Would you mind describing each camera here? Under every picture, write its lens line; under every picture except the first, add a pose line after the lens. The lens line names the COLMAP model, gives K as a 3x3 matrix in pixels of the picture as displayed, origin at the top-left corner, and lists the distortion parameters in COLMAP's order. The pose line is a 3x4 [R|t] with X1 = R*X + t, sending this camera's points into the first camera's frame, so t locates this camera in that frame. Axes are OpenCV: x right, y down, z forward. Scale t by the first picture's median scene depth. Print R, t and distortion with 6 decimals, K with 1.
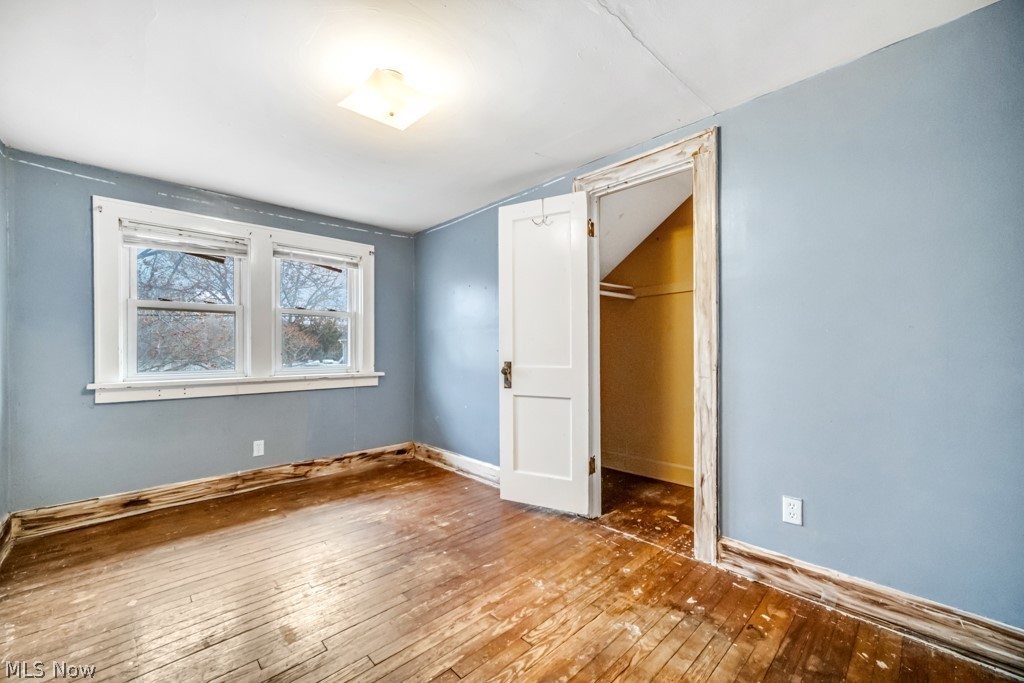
lens RADIAL K [[410.9, 0, 502.3], [0, 410.9, 349.5], [0, 0, 1]] dist [0.000392, 0.000546]
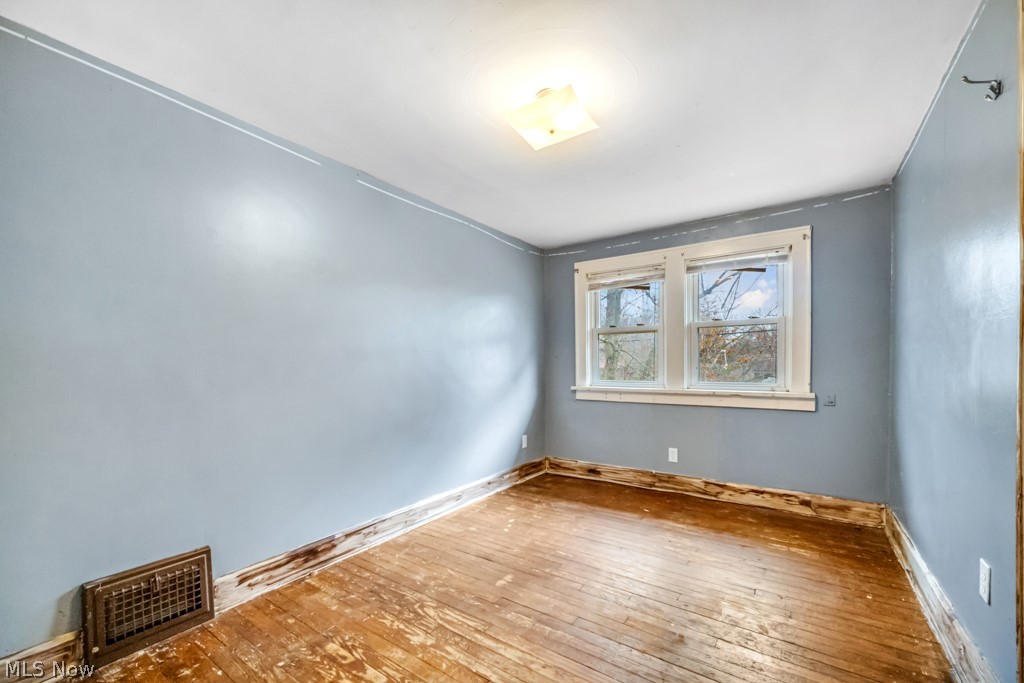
lens RADIAL K [[410.9, 0, 515.4], [0, 410.9, 372.2], [0, 0, 1]] dist [0.000392, 0.000546]
pose [[0.214213, 0.018646, -0.976609, 0.453711], [0.003121, 0.999800, 0.019773, -0.000046], [0.976782, -0.007283, 0.214112, 0.451932]]
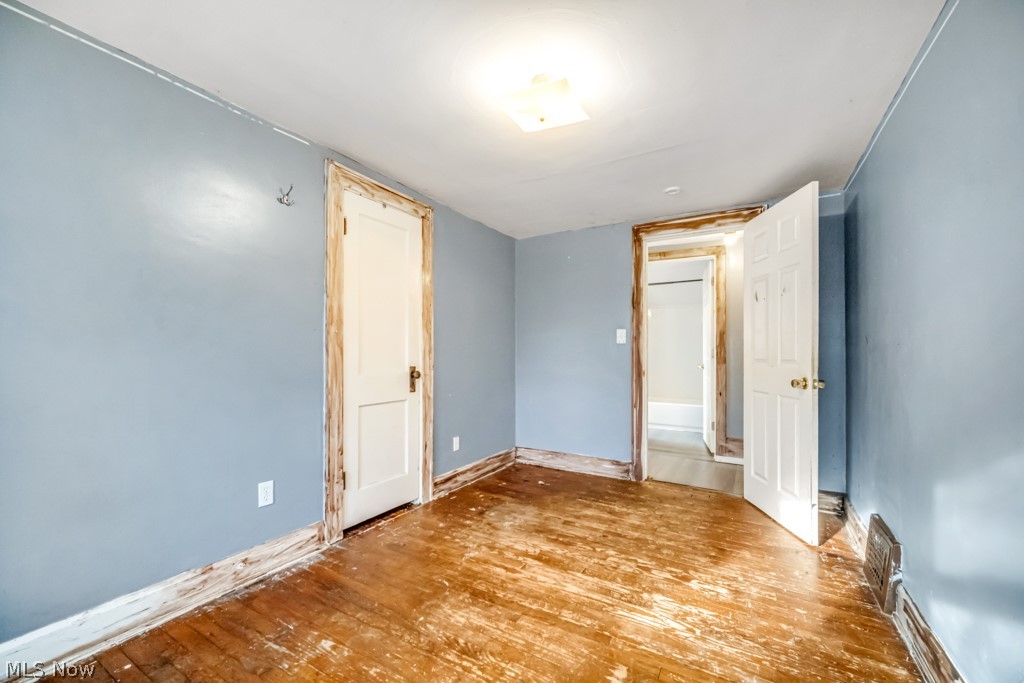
lens RADIAL K [[410.9, 0, 522.0], [0, 410.9, 352.5], [0, 0, 1]] dist [0.000392, 0.000546]
pose [[-0.301714, 0.007460, 0.953369, -0.775725], [0.001049, 0.999971, -0.007493, -0.000178], [-0.953398, -0.001261, -0.301713, 0.872461]]
